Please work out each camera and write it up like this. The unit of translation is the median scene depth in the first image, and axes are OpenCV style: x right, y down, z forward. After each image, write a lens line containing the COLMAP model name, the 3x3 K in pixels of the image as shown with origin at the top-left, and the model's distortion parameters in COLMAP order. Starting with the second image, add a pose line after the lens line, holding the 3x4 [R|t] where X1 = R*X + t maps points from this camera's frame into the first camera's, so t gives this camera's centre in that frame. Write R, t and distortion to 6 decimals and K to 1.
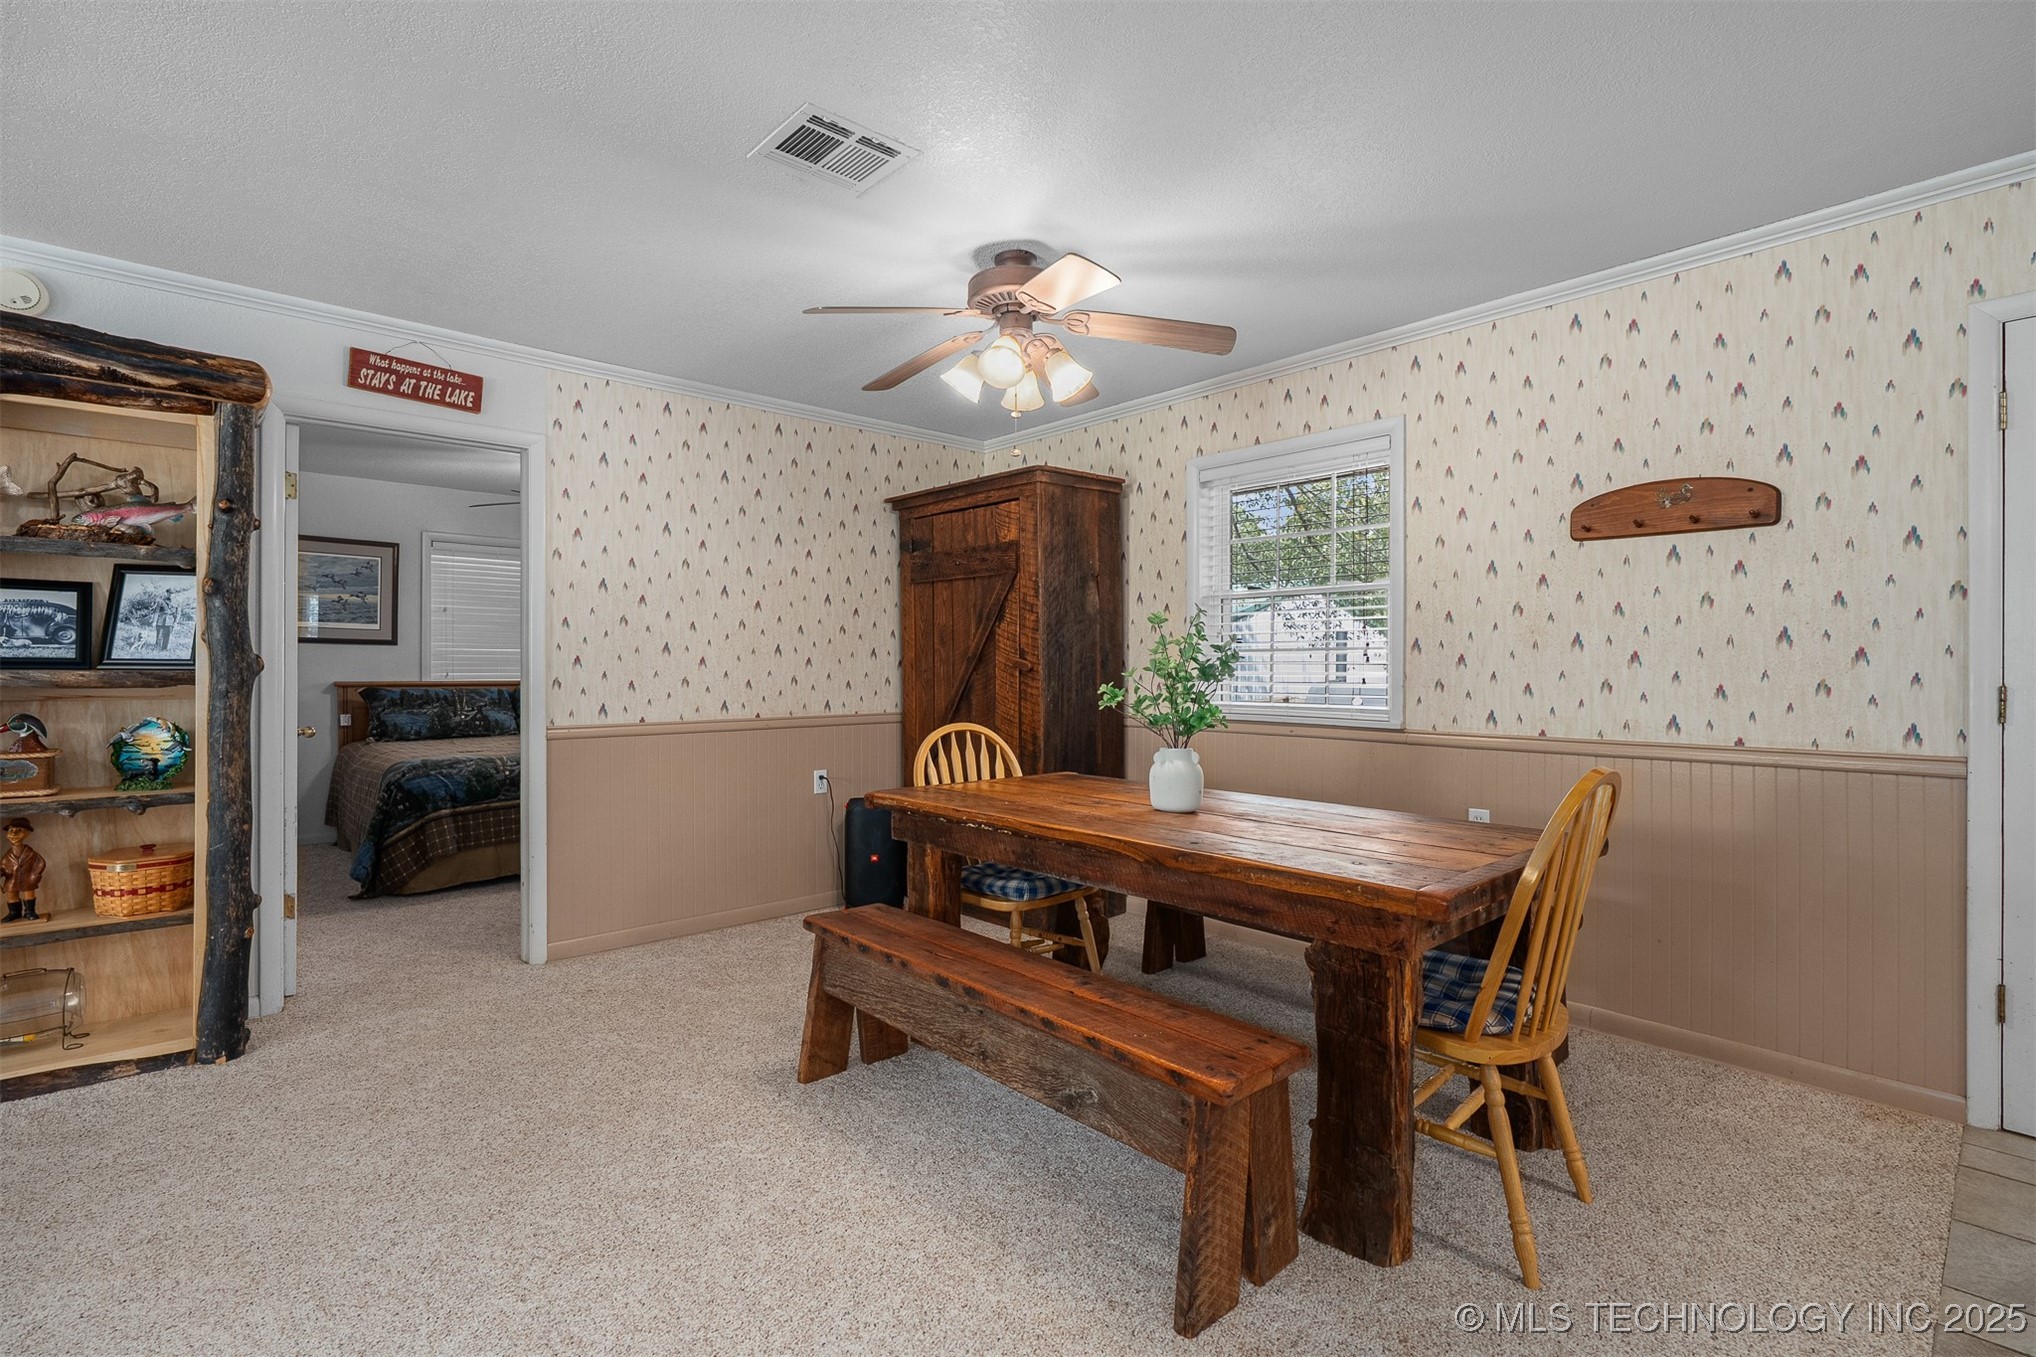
lens RADIAL K [[929.8, 0, 1009.3], [0, 929.8, 669.9], [0, 0, 1]] dist [-0.005398, 0.001751]
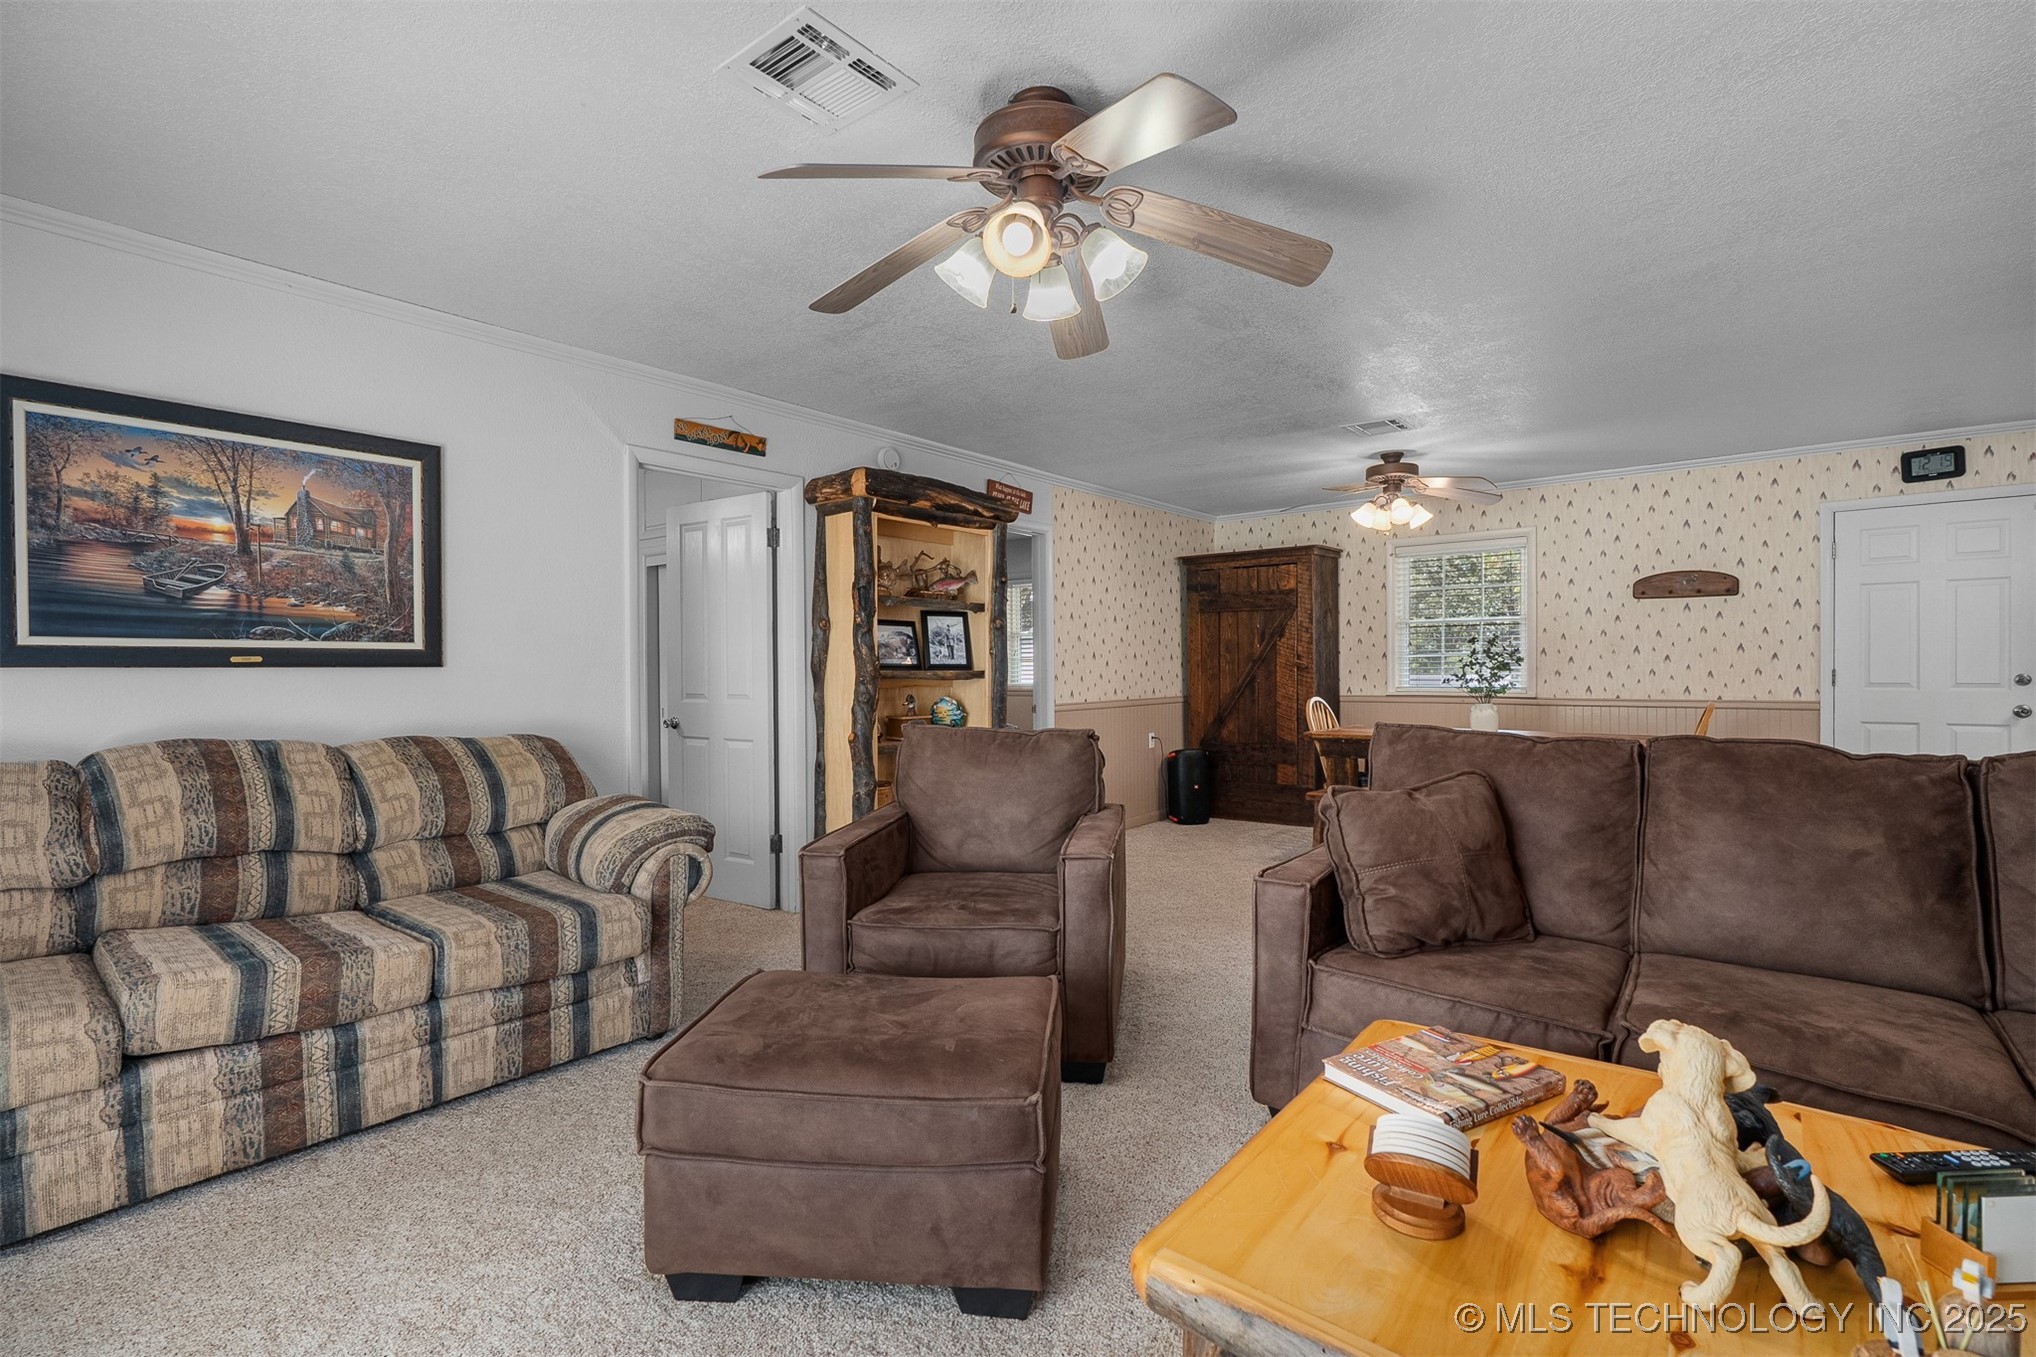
lens RADIAL K [[929.8, 0, 1005.4], [0, 929.8, 678.2], [0, 0, 1]] dist [-0.005398, 0.001751]
pose [[0.987503, -0.010159, 0.157273, -1.049281], [0.008802, 0.999918, 0.009323, -0.000435], [-0.157354, -0.007822, 0.987511, -0.754761]]
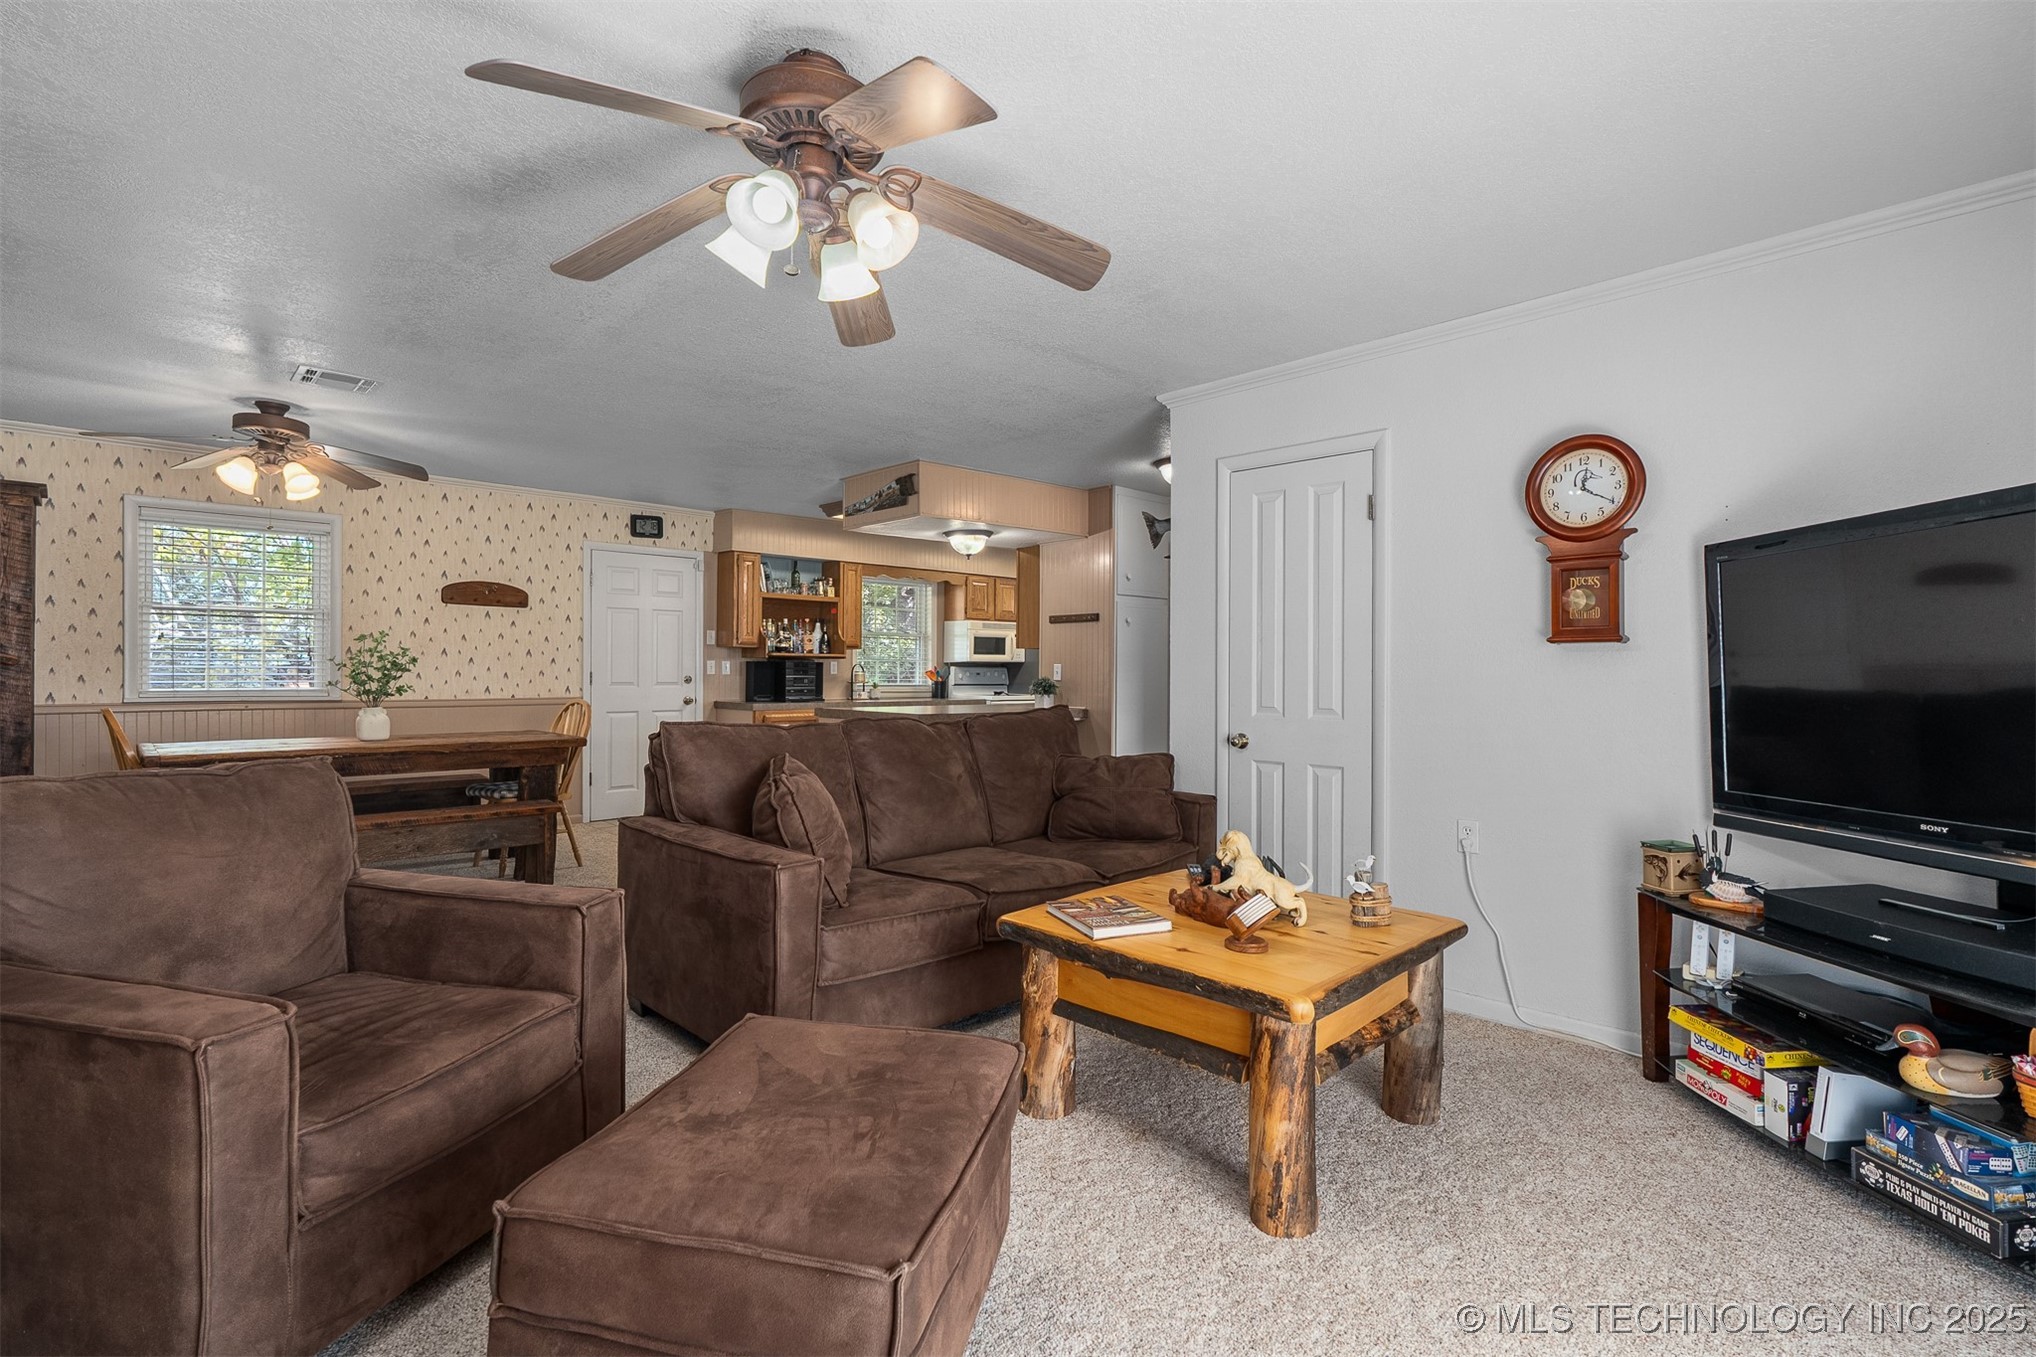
lens RADIAL K [[929.8, 0, 1017.1], [0, 929.8, 674.7], [0, 0, 1]] dist [-0.005398, 0.001751]
pose [[-0.030118, -0.006528, 0.999525, -1.527569], [-0.006346, 0.999960, 0.006340, -0.001431], [-0.999526, -0.006152, -0.030159, -0.216848]]
